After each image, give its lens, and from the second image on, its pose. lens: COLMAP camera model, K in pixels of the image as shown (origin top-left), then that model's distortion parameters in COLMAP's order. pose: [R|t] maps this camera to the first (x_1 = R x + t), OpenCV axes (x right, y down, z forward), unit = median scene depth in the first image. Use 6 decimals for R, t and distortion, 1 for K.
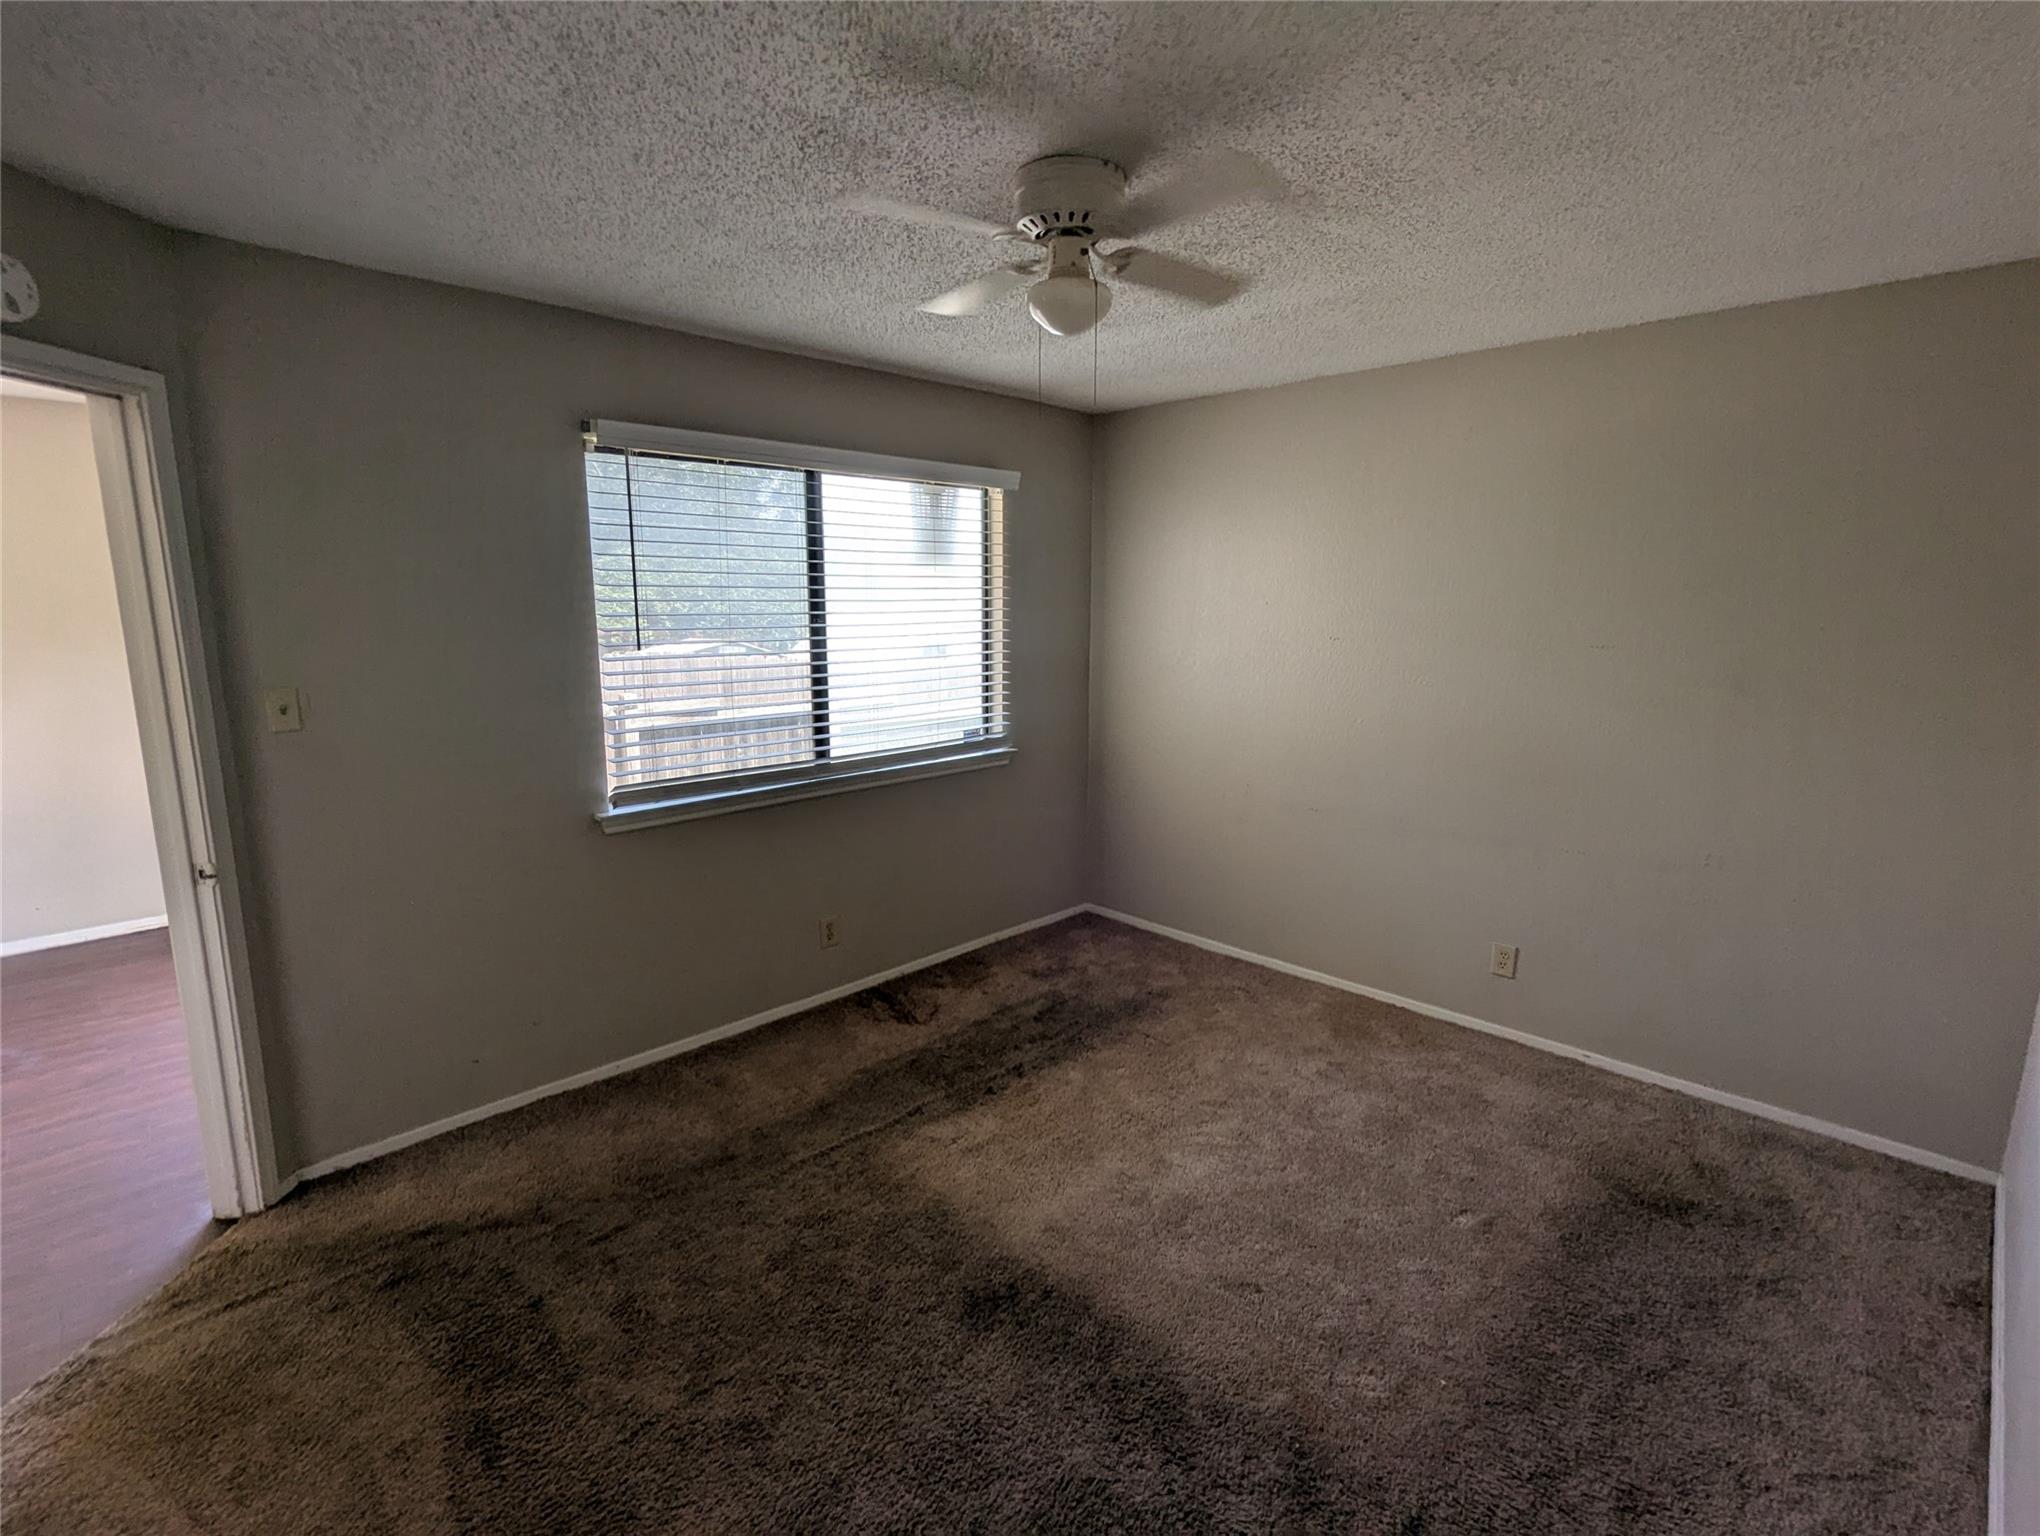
lens RADIAL K [[967.7, 0, 1014.2], [0, 967.7, 772.3], [0, 0, 1]] dist [-0.001284, 0.001515]
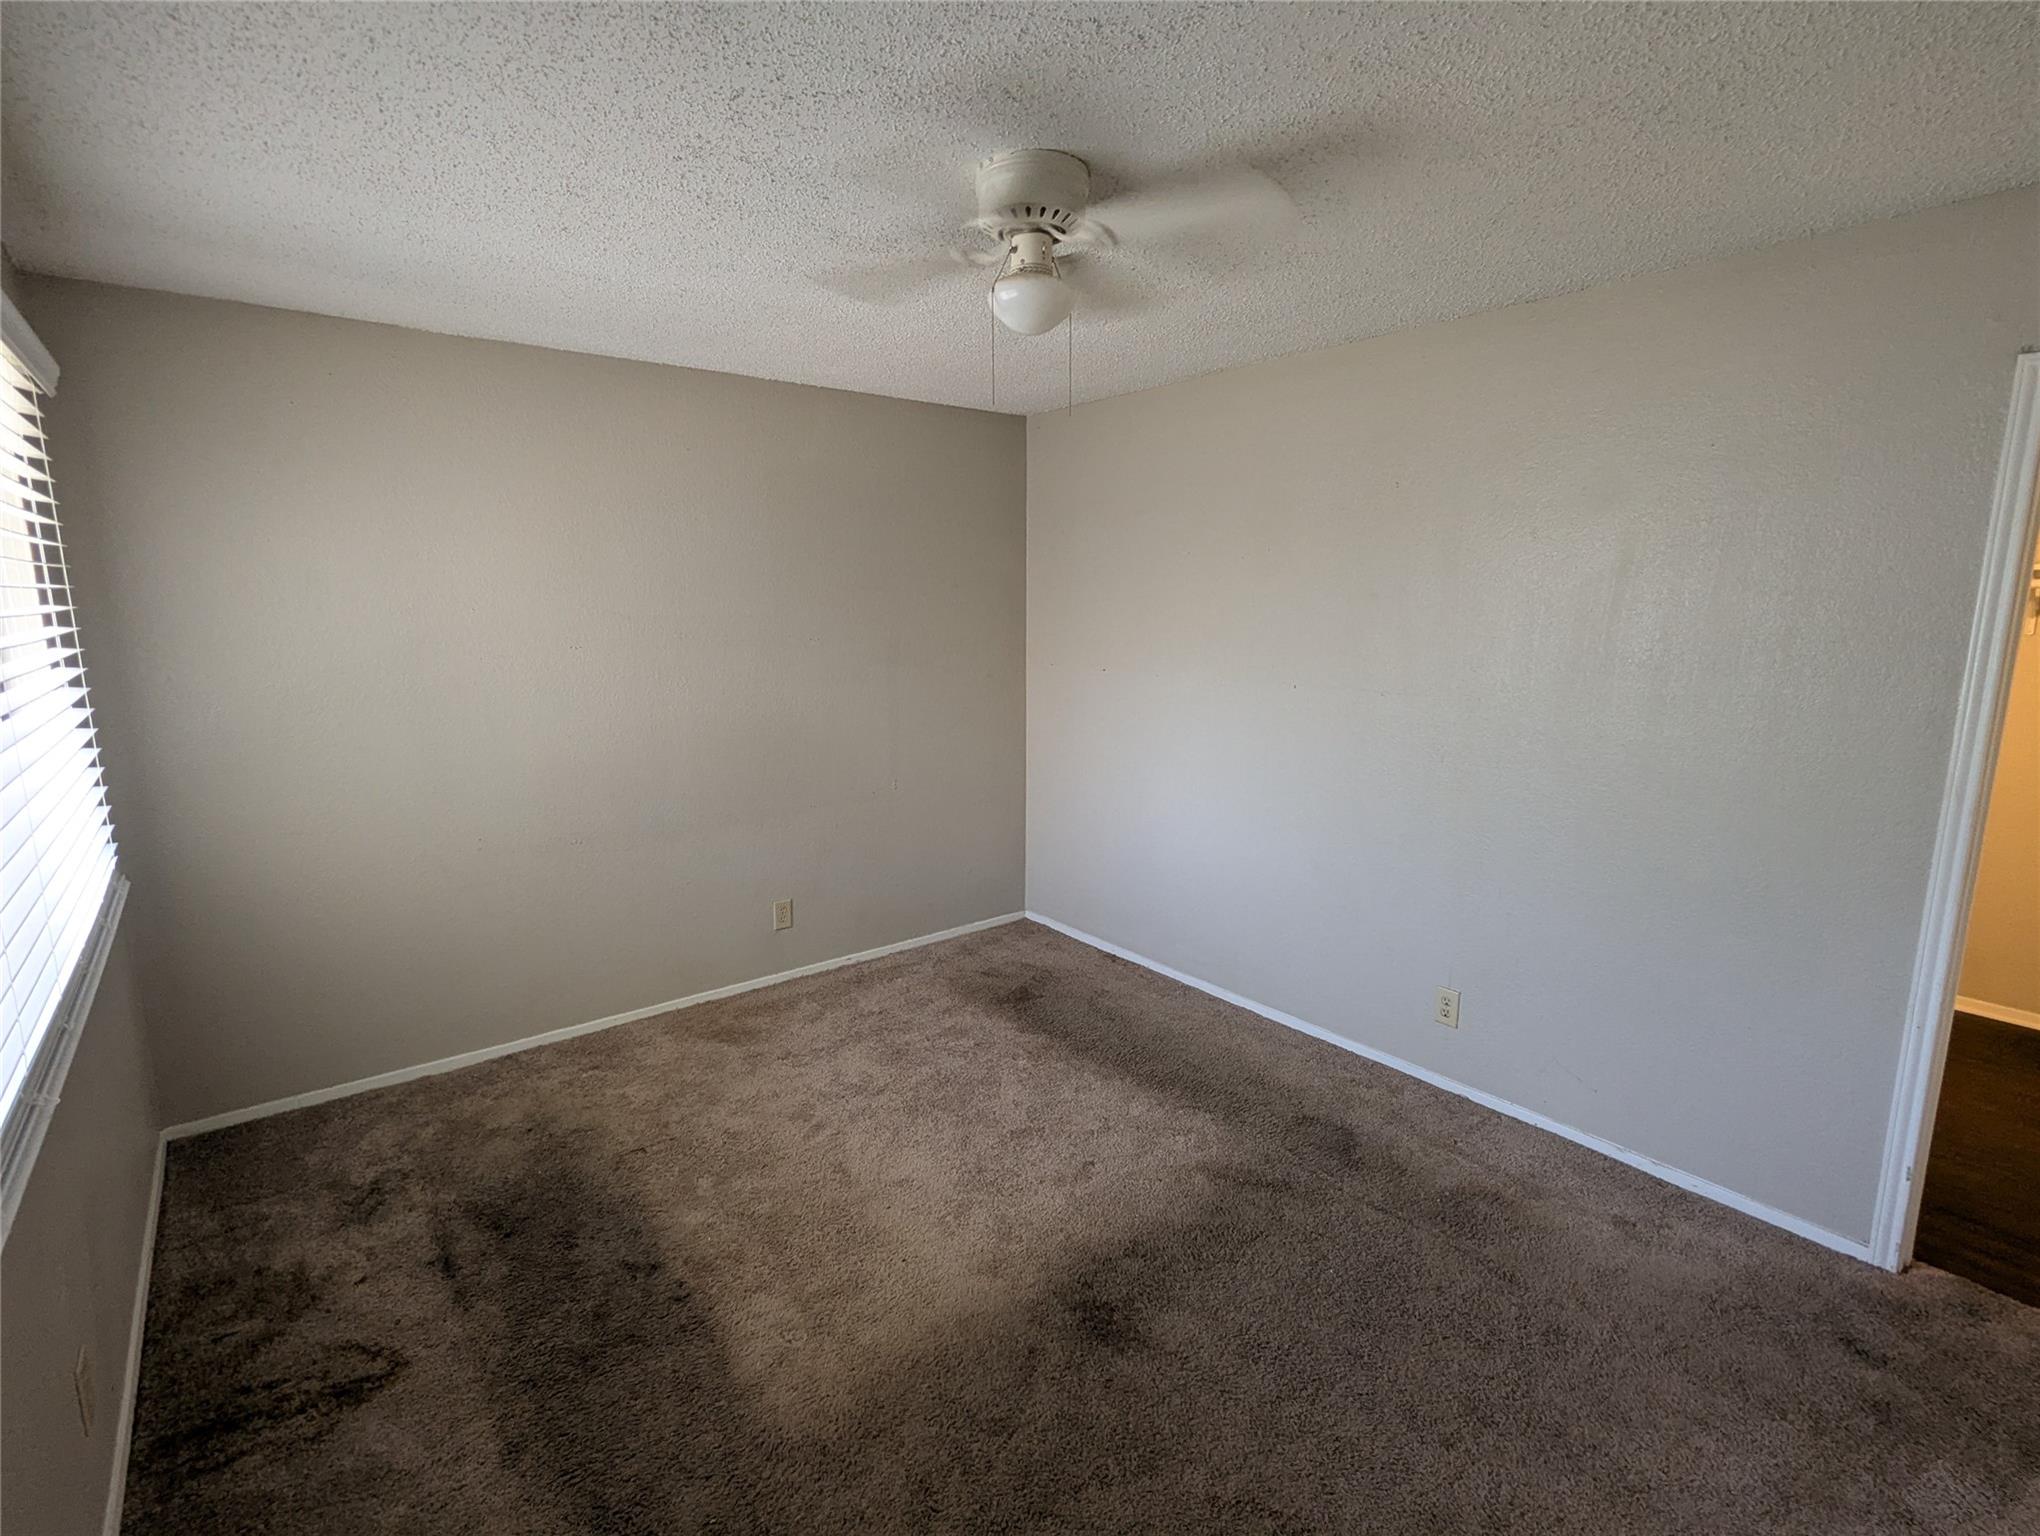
lens RADIAL K [[967.7, 0, 1016.1], [0, 967.7, 765.3], [0, 0, 1]] dist [-0.001284, 0.001515]
pose [[0.111317, -0.172197, 0.978753, -0.596181], [0.179136, 0.972218, 0.150674, -0.109529], [-0.977506, 0.158557, 0.139071, 0.568838]]
